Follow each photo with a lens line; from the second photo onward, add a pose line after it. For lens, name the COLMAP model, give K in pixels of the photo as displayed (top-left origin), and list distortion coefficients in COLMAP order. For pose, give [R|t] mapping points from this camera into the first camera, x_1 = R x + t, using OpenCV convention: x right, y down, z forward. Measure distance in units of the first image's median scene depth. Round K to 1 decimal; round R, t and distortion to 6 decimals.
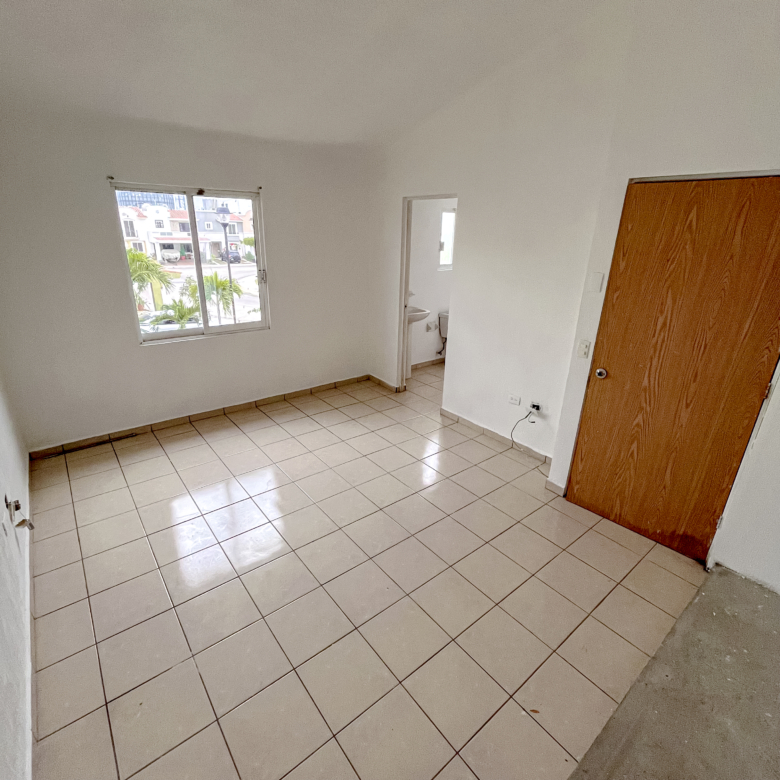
lens RADIAL K [[424.1, 0, 391.6], [0, 424.1, 380.5], [0, 0, 1]] dist [0.000469, 0.000692]
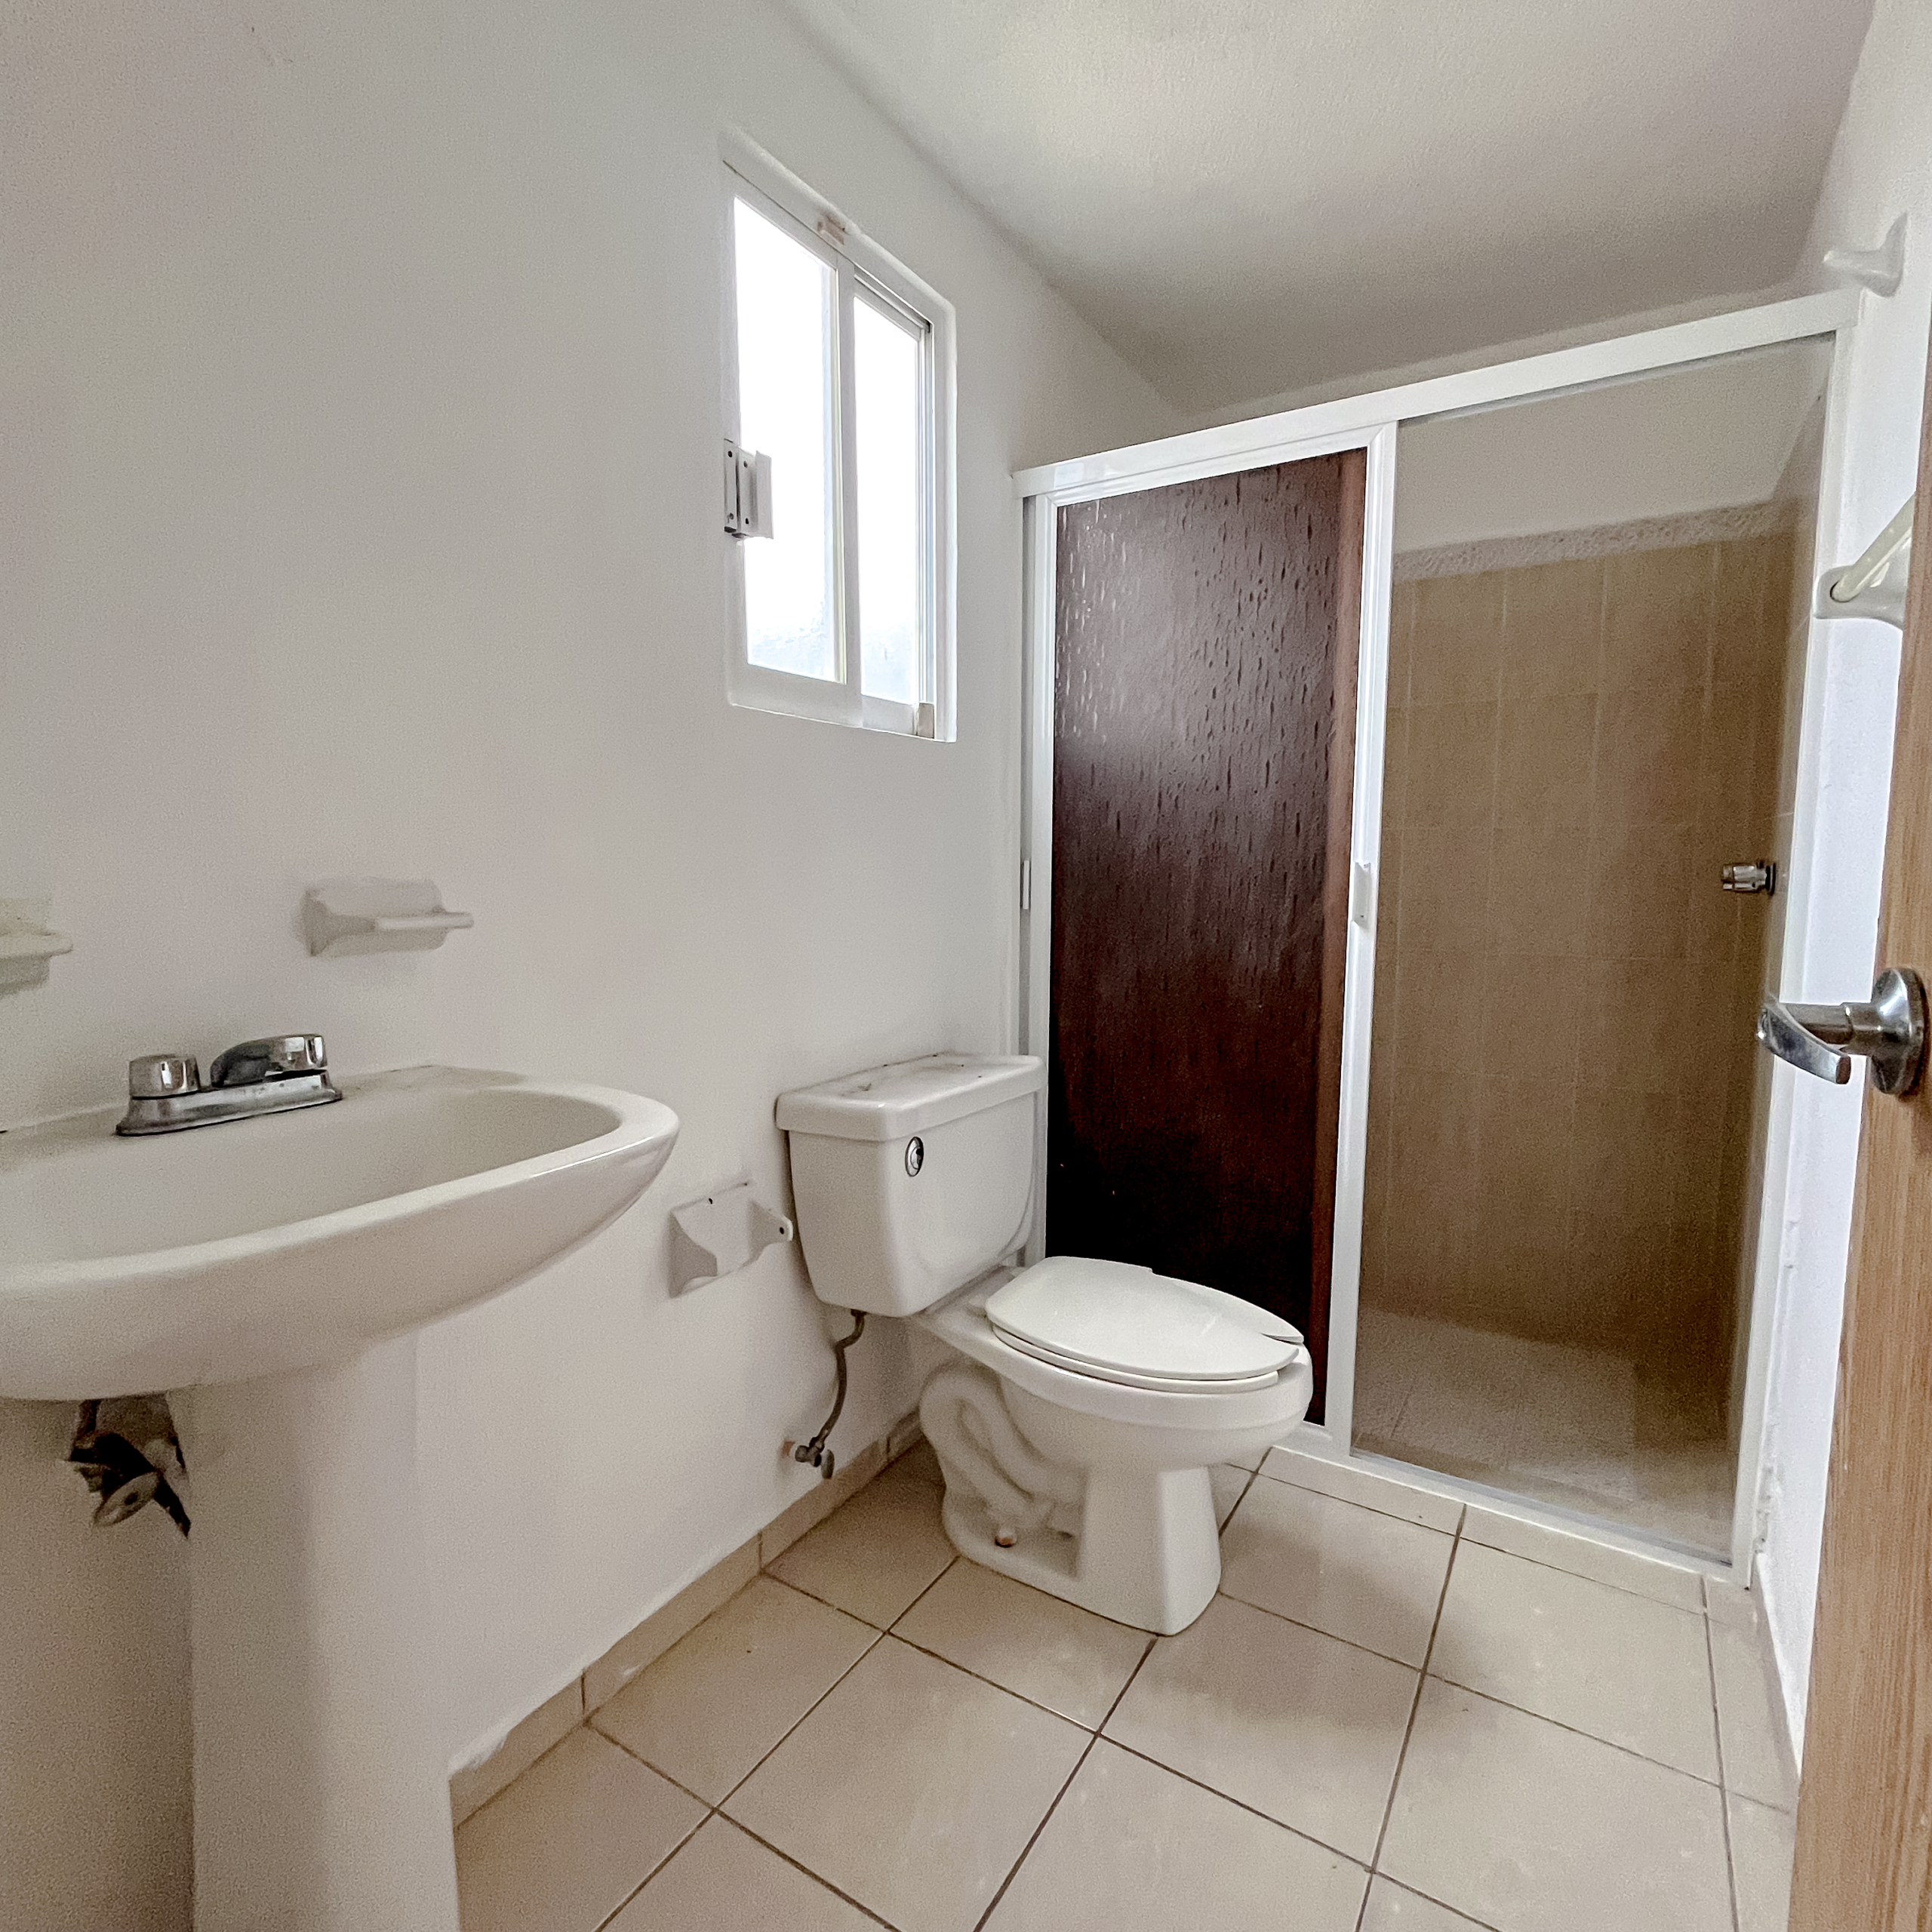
lens RADIAL K [[1045.6, 0, 966.0], [0, 1045.6, 966.0], [0, 0, 1]] dist [-0.001494, 0.001160]
pose [[0.941411, -0.059765, 0.331924, 0.111014], [0.135964, 0.967908, -0.211348, -0.200660], [-0.308641, 0.244095, 0.919325, 1.146969]]
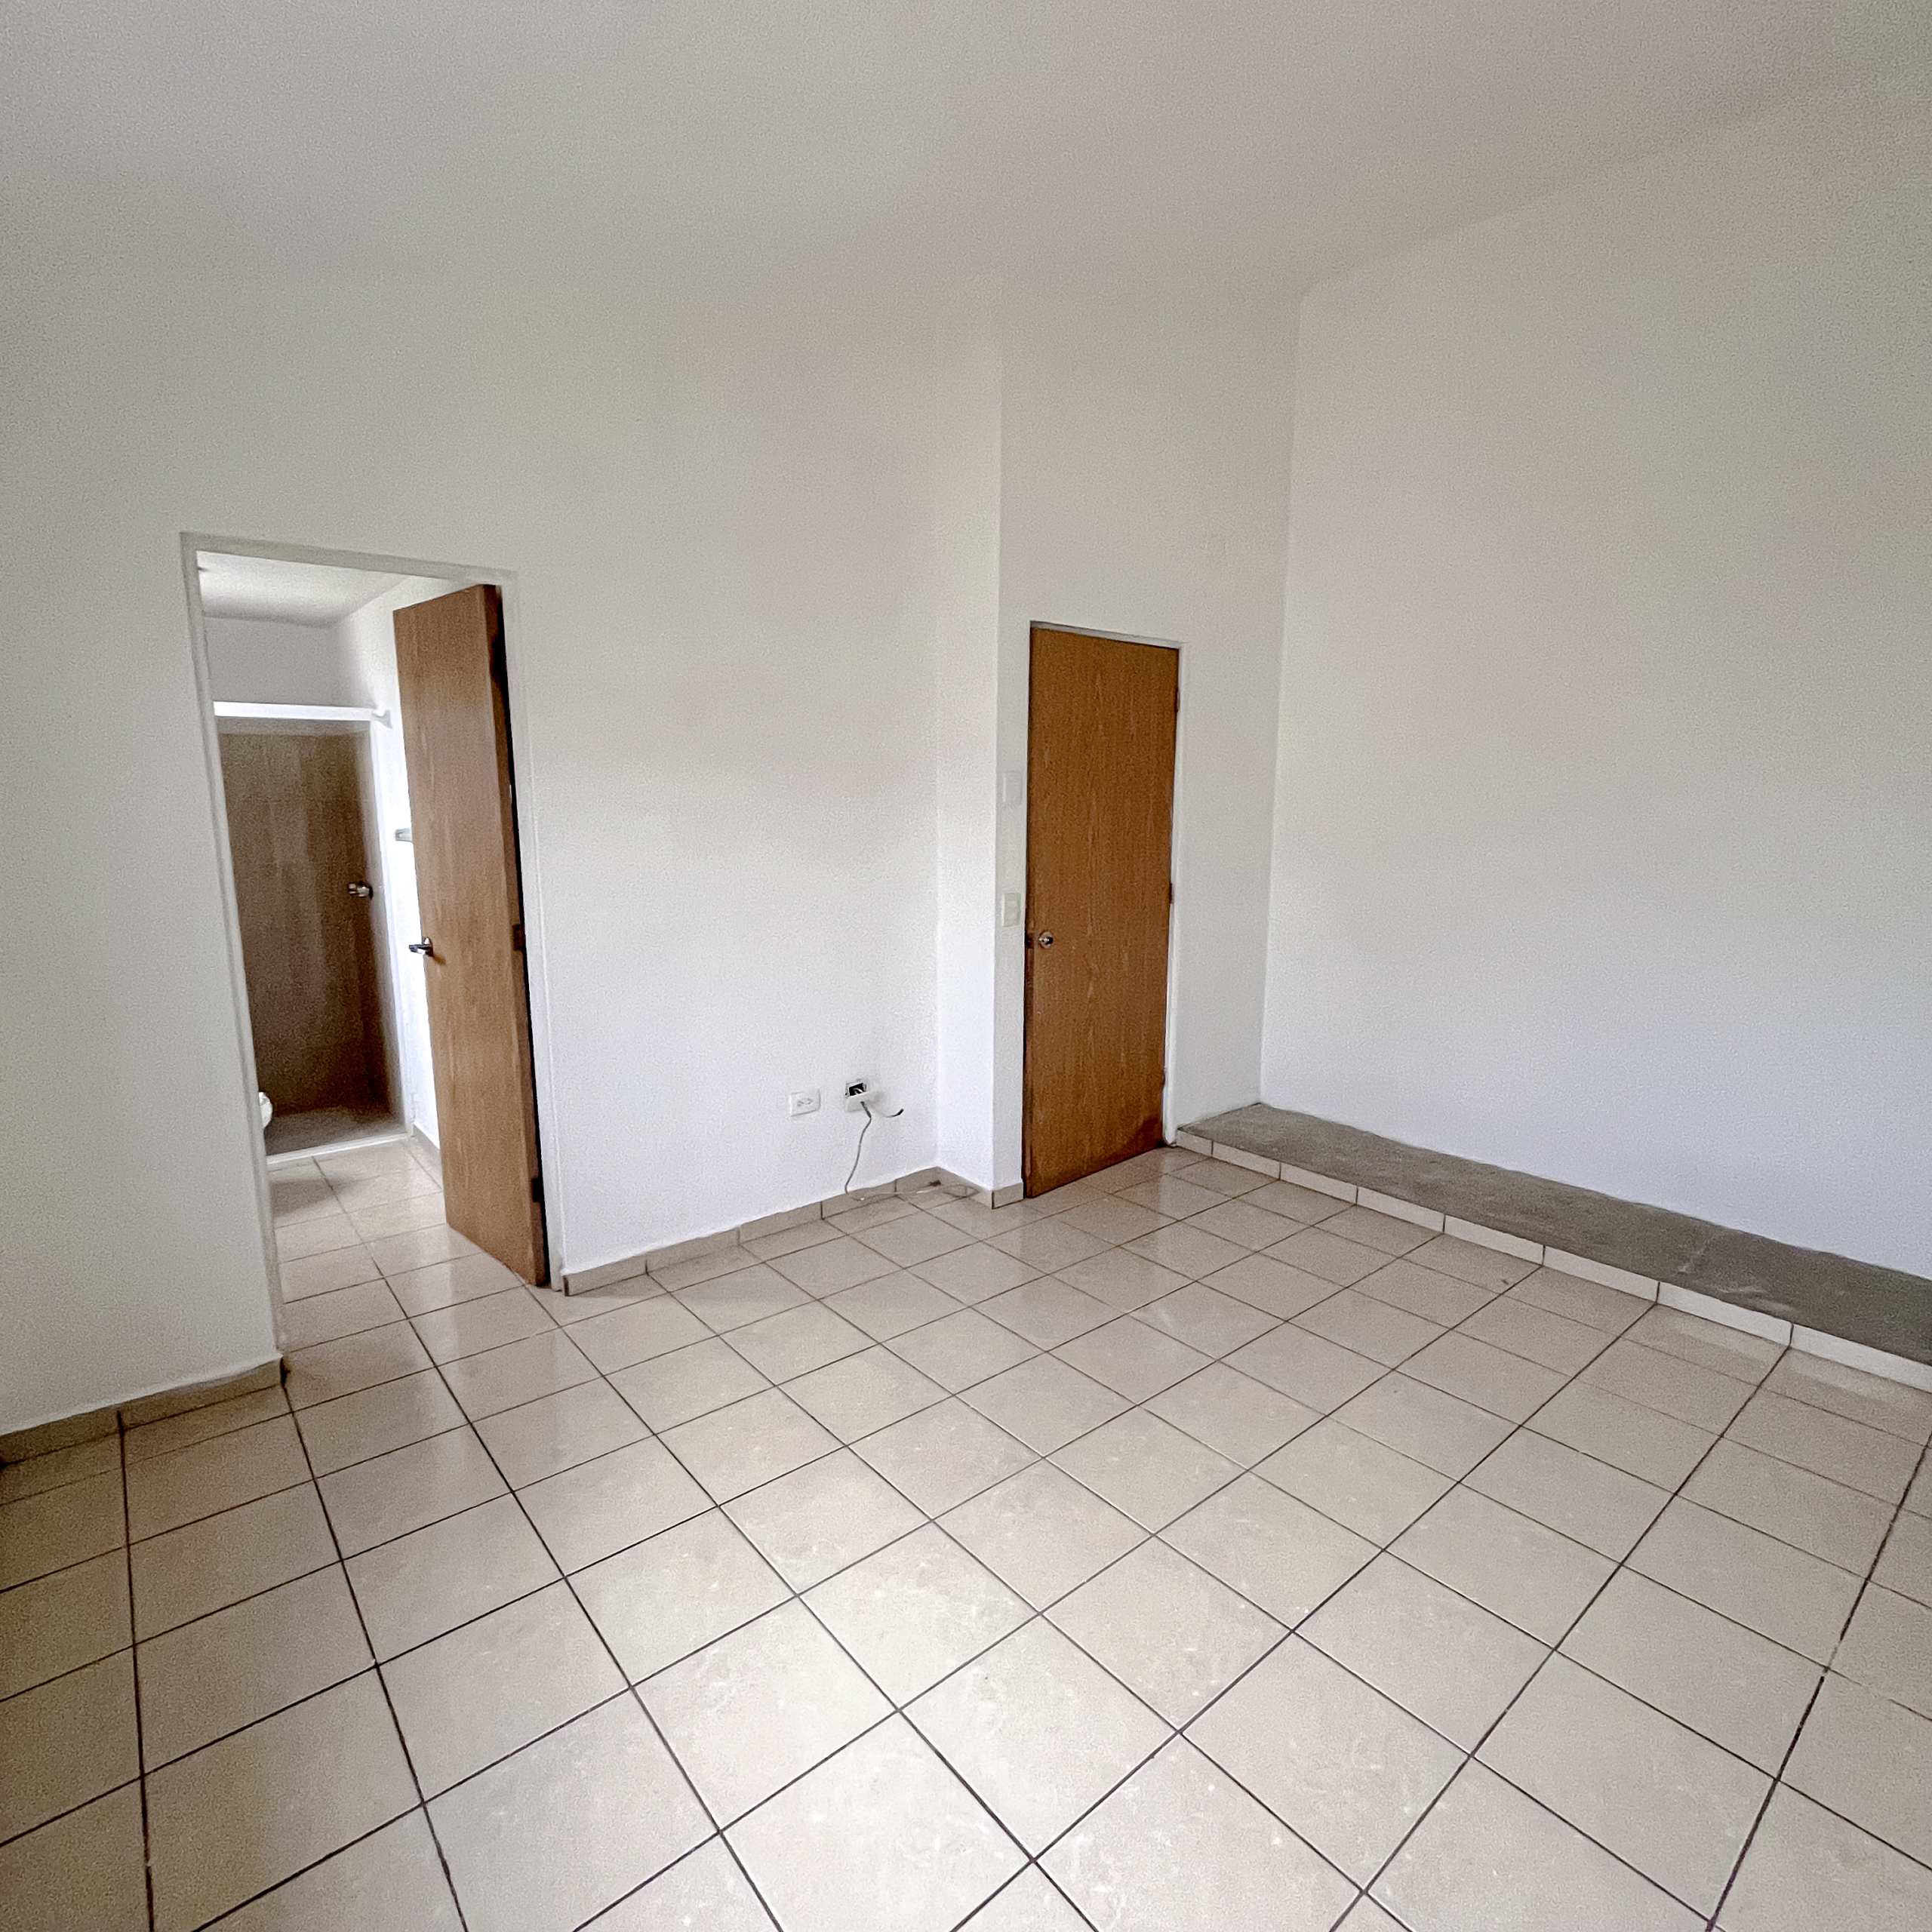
lens RADIAL K [[1037.8, 0, 959.5], [0, 1037.8, 957.8], [0, 0, 1]] dist [0.000334, 0.000170]
pose [[-0.006431, -0.193110, 0.981156, -0.642310], [0.336574, 0.923511, 0.183970, -0.210853], [-0.941635, 0.331415, 0.059057, 0.741364]]
